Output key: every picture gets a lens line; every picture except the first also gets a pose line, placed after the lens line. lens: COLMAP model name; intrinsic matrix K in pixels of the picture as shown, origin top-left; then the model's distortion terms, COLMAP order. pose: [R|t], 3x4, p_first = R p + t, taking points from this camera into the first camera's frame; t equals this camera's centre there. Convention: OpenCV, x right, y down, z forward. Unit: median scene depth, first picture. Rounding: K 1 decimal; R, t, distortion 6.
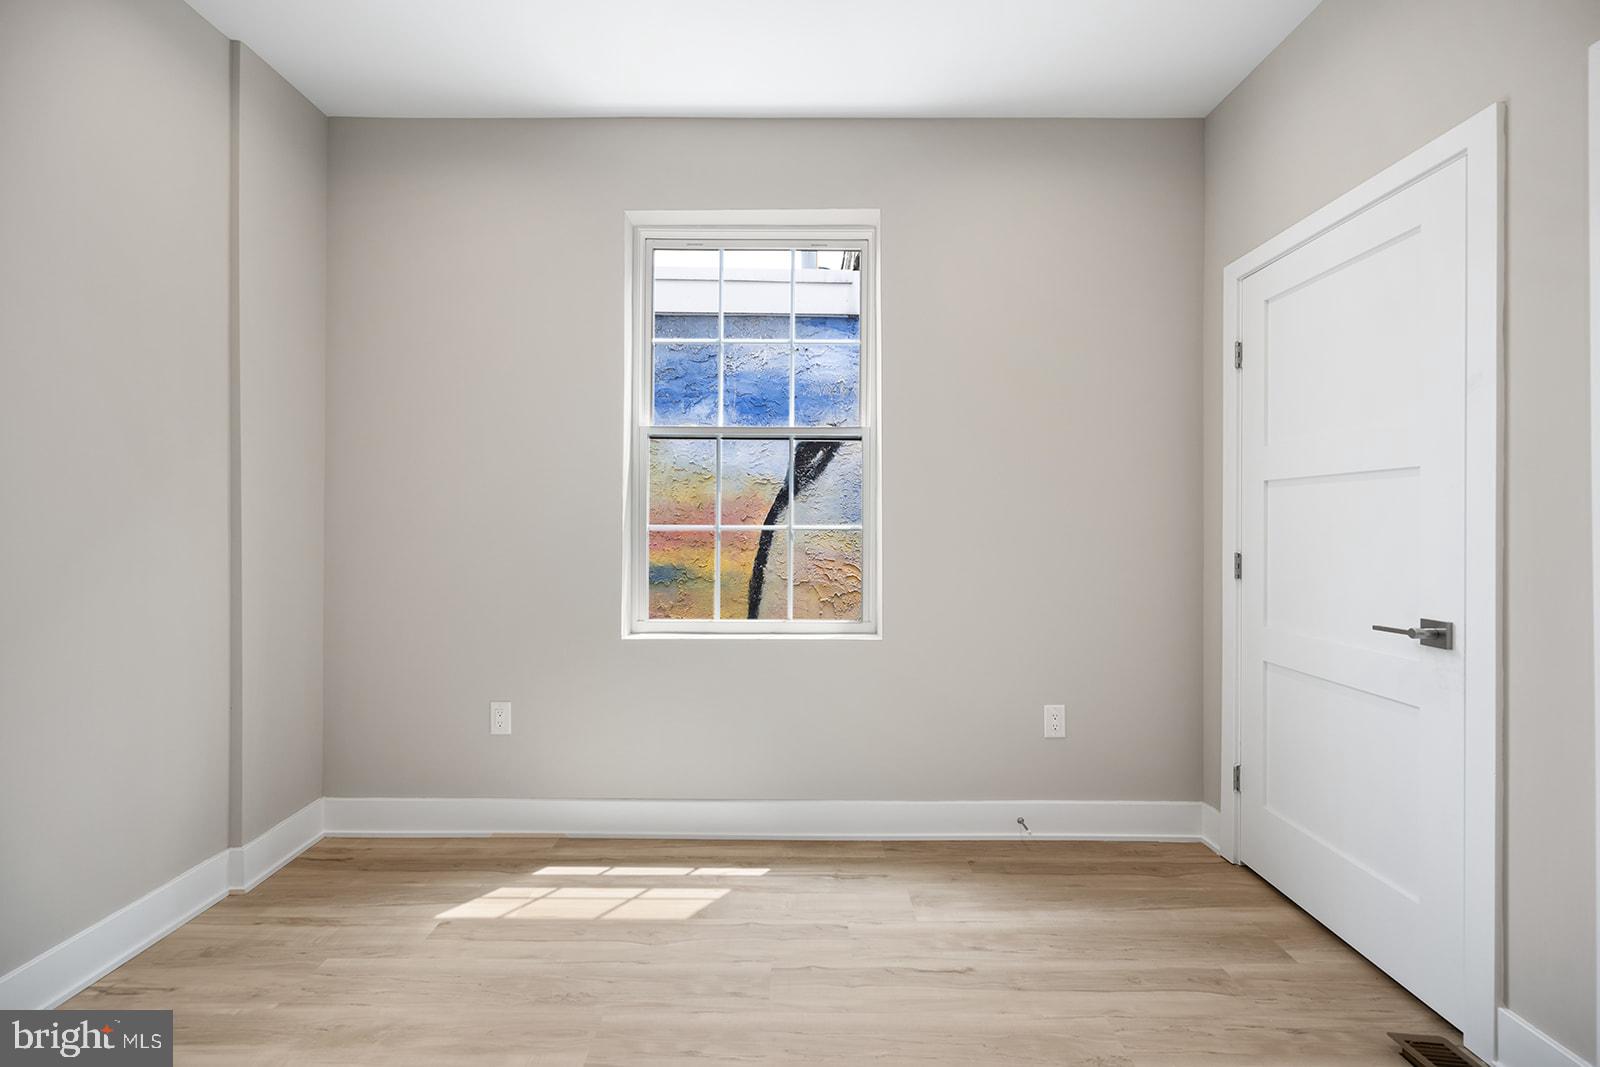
lens RADIAL K [[621.2, 0, 800.0], [0, 621.2, 533.5], [0, 0, 1]] dist [-0.001737, -0.000224]
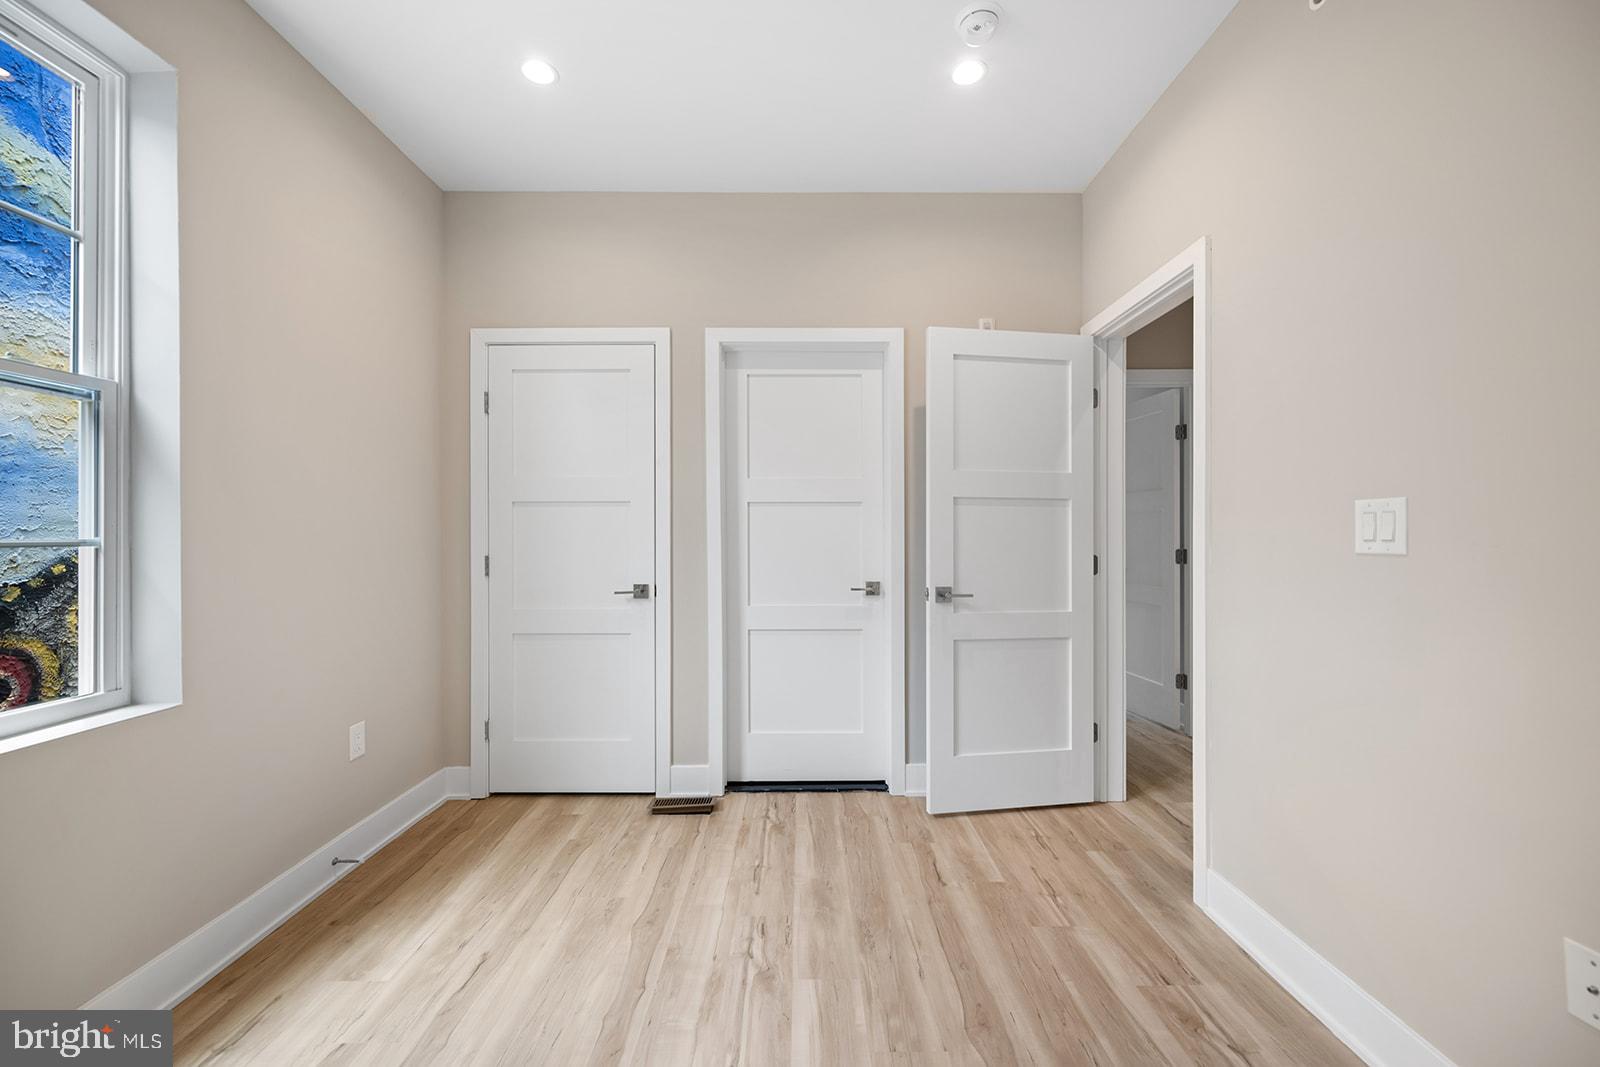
lens RADIAL K [[621.2, 0, 800.0], [0, 621.2, 533.5], [0, 0, 1]] dist [-0.001737, -0.000224]
pose [[0.013825, -0.003037, 0.999900, -0.647782], [0.014528, 0.999890, 0.002836, -0.008657], [-0.999799, 0.014488, 0.013868, 0.366613]]
